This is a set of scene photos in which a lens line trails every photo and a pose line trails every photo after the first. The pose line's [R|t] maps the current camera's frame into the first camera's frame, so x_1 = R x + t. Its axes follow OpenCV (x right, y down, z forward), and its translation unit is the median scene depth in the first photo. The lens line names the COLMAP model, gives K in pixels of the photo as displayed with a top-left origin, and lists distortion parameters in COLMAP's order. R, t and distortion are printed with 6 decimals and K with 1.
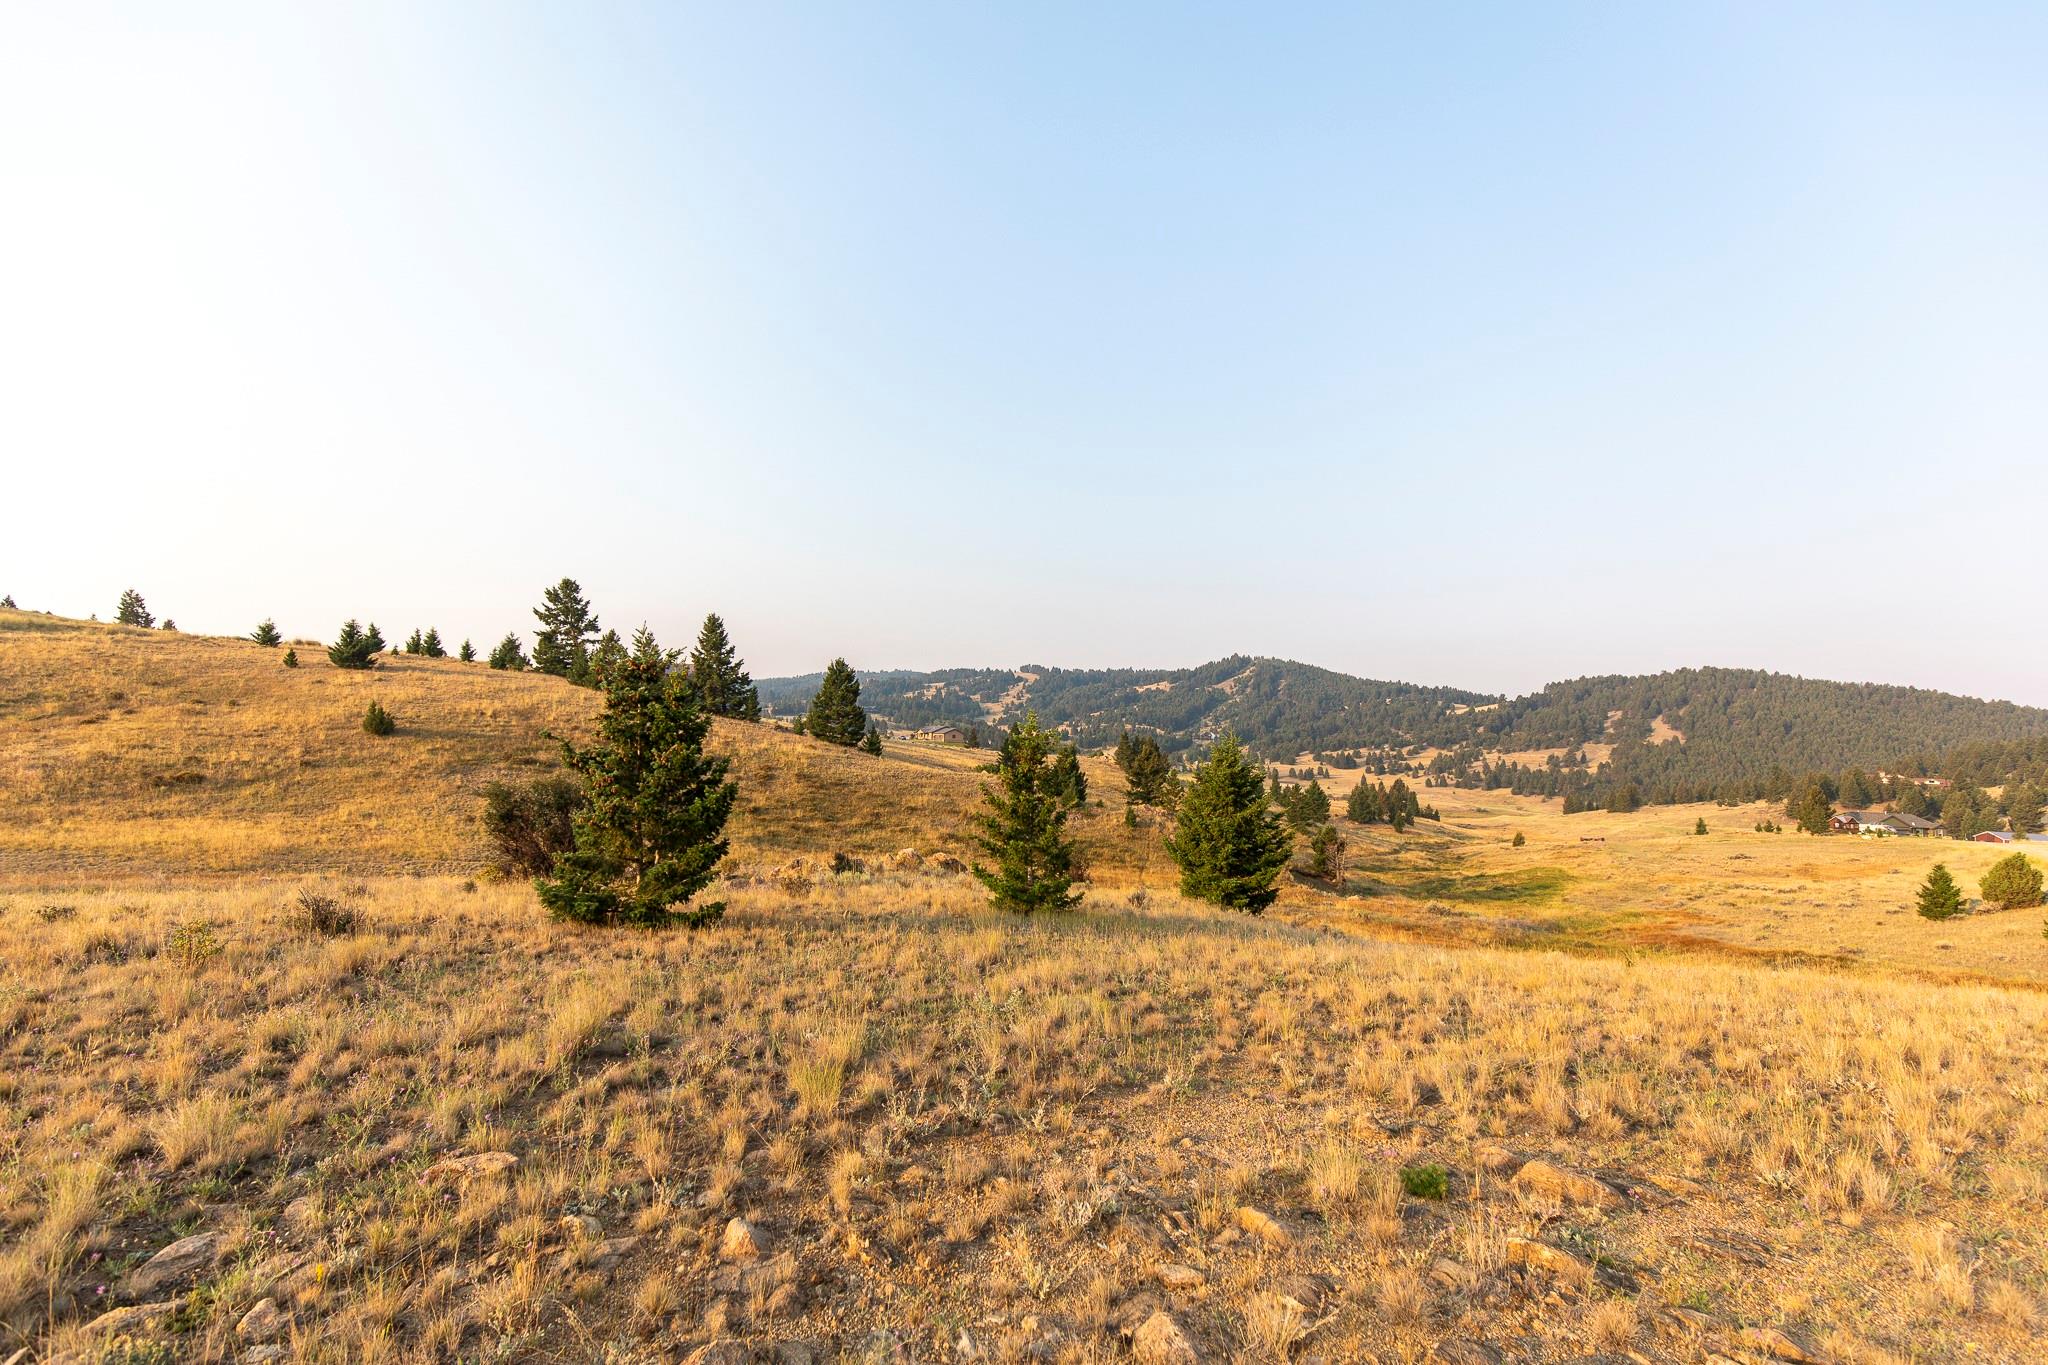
lens RADIAL K [[920.9, 0, 1033.2], [0, 920.9, 694.1], [0, 0, 1]] dist [0.012589, -0.002734]
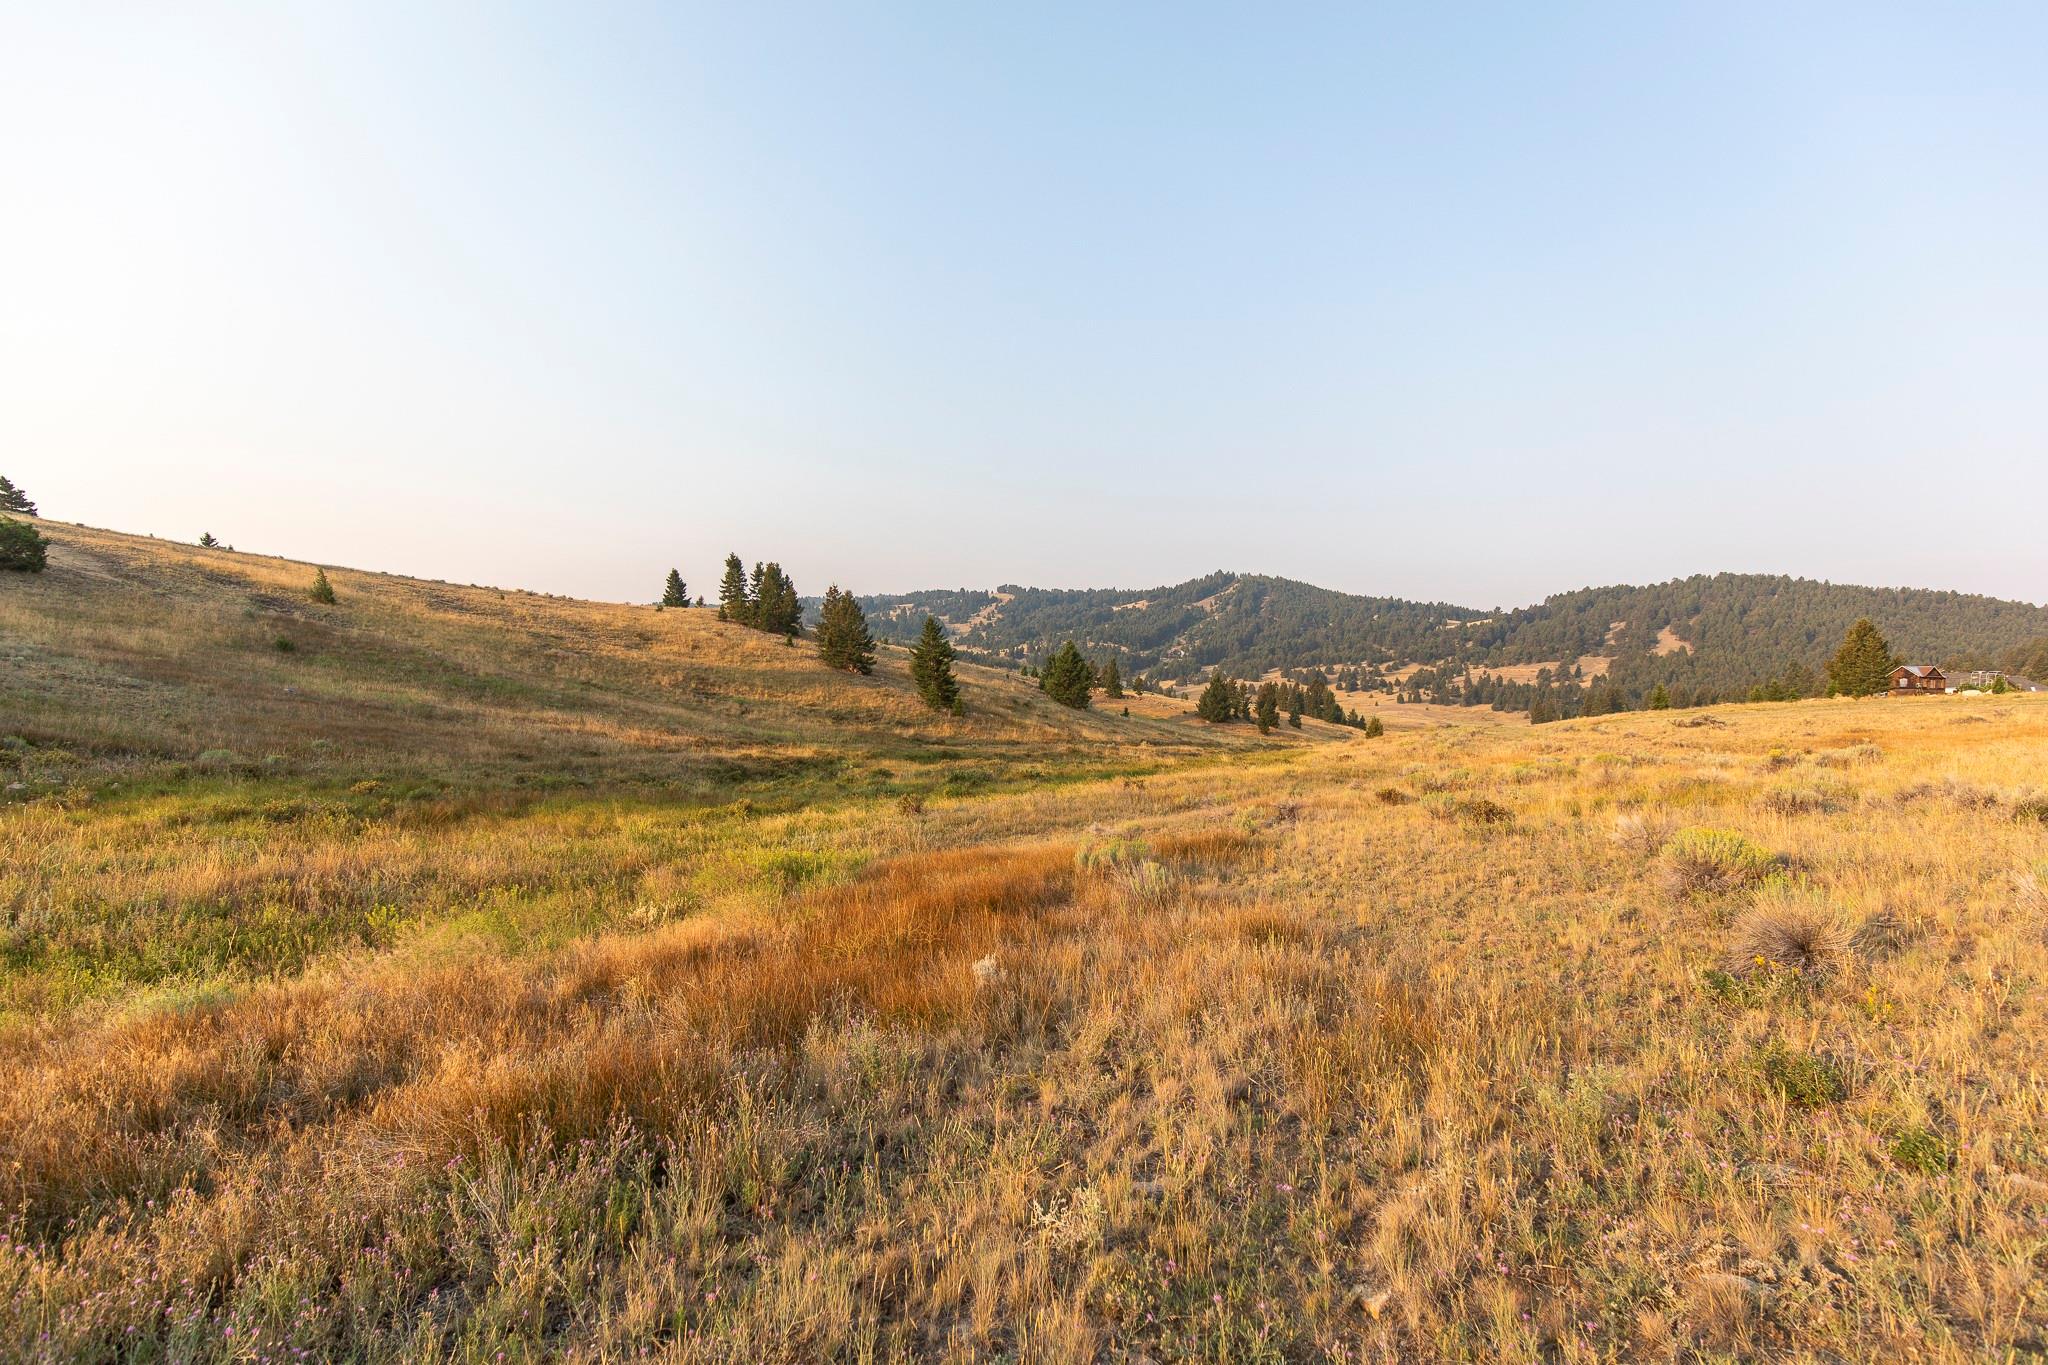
lens RADIAL K [[920.9, 0, 1033.6], [0, 920.9, 689.5], [0, 0, 1]] dist [0.012589, -0.002734]
pose [[0.999919, -0.002757, -0.012449, 0.186244], [0.003611, 0.997601, 0.069138, 0.053241], [0.012229, -0.069177, 0.997529, 0.234266]]
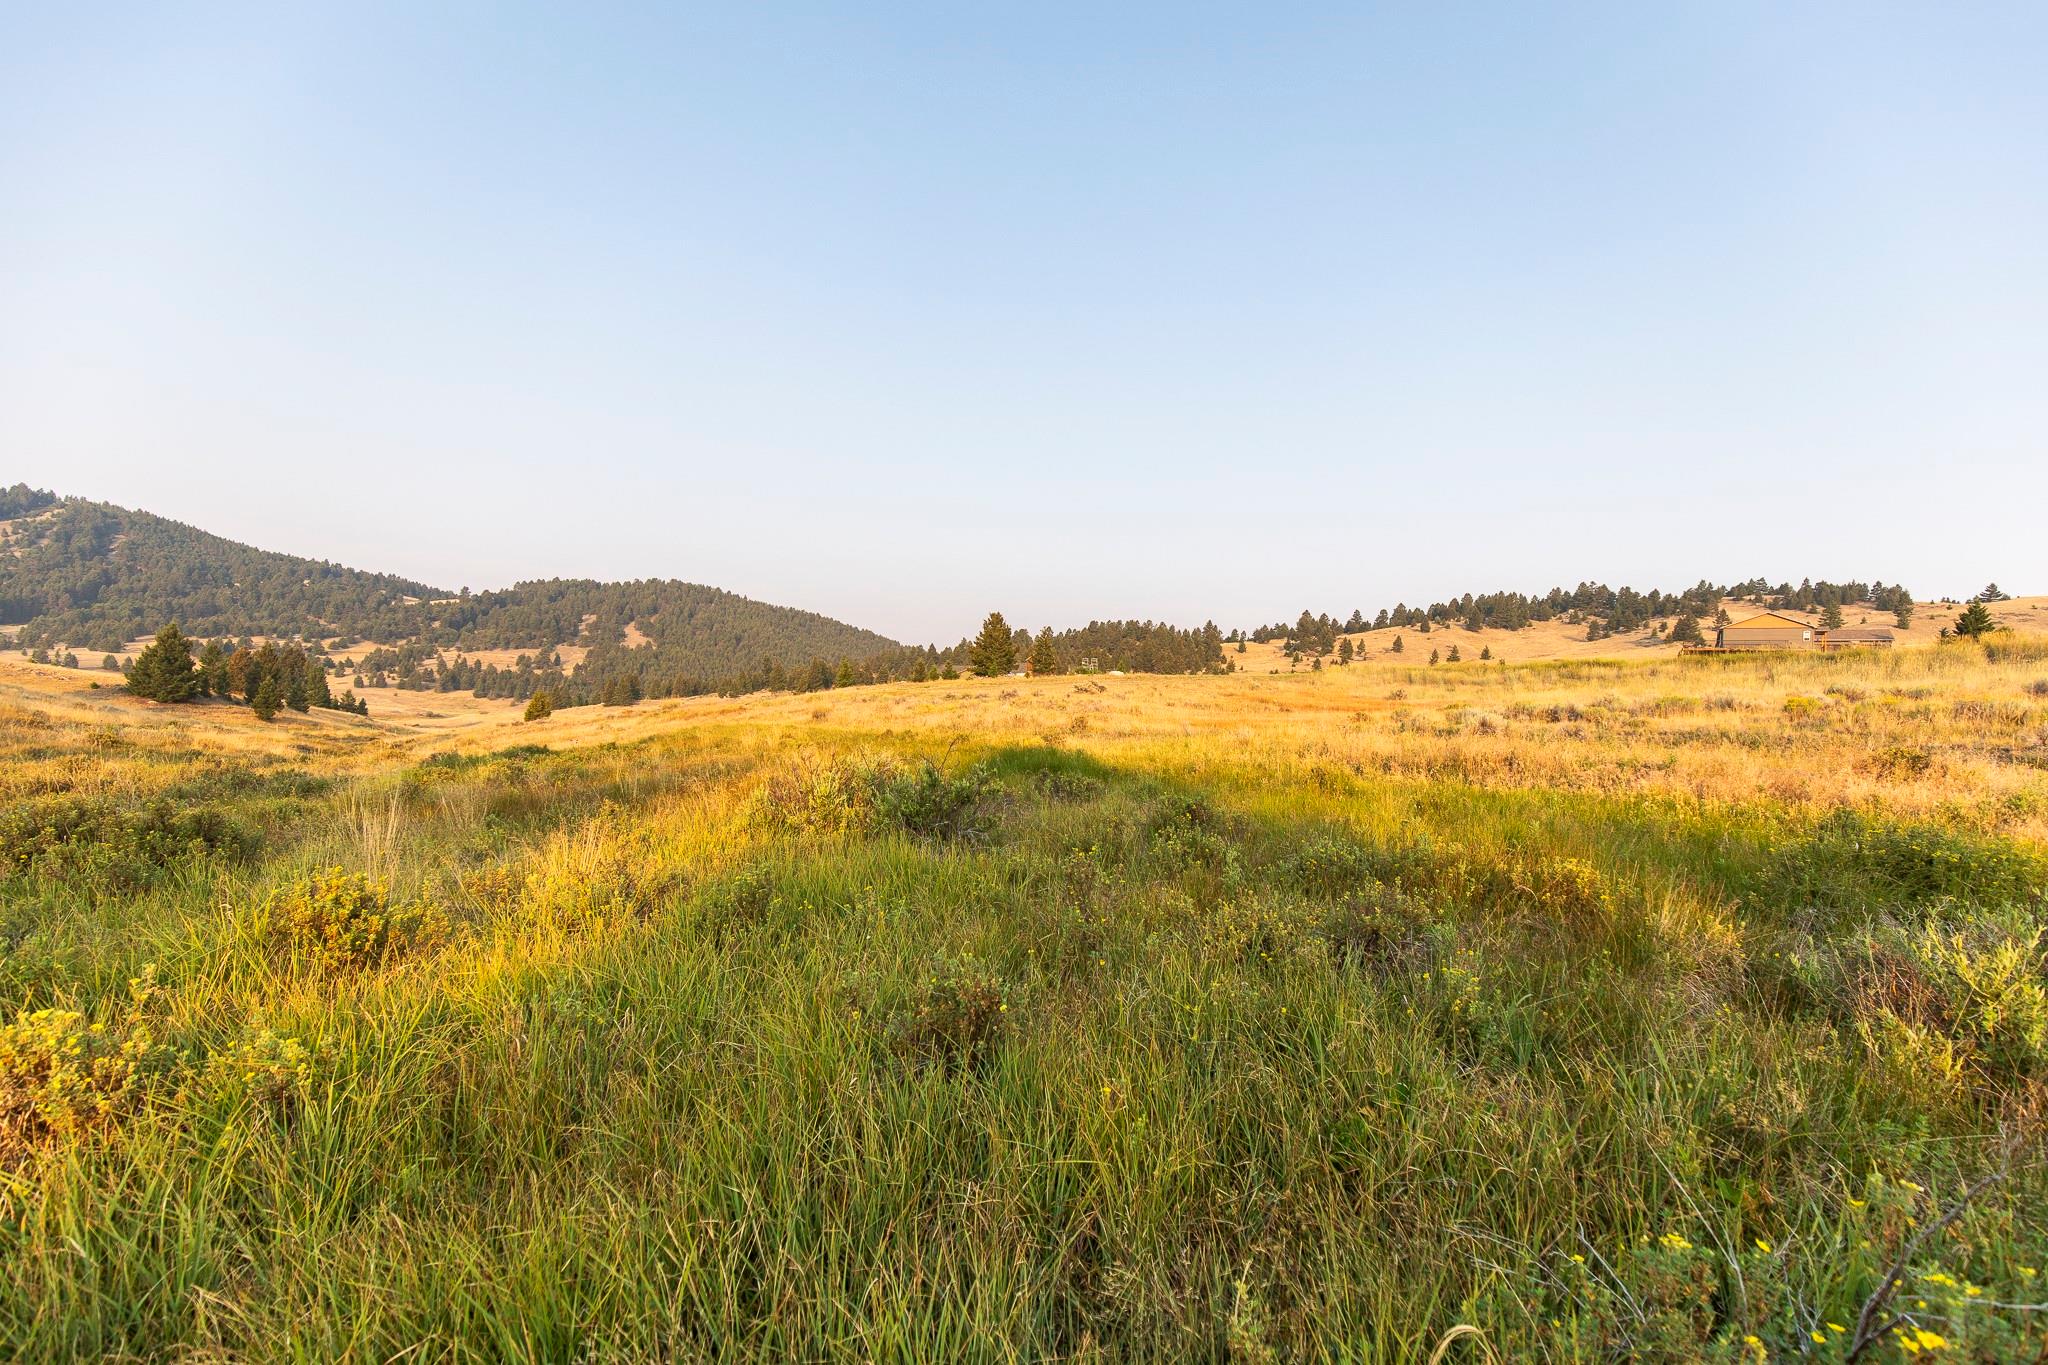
lens RADIAL K [[920.9, 0, 1032.1], [0, 920.9, 696.3], [0, 0, 1]] dist [0.012589, -0.002734]
pose [[0.517211, 0.010074, 0.855799, 0.152463], [-0.086070, 0.995474, 0.040299, 0.067131], [-0.851519, -0.094502, 0.515737, 0.328884]]
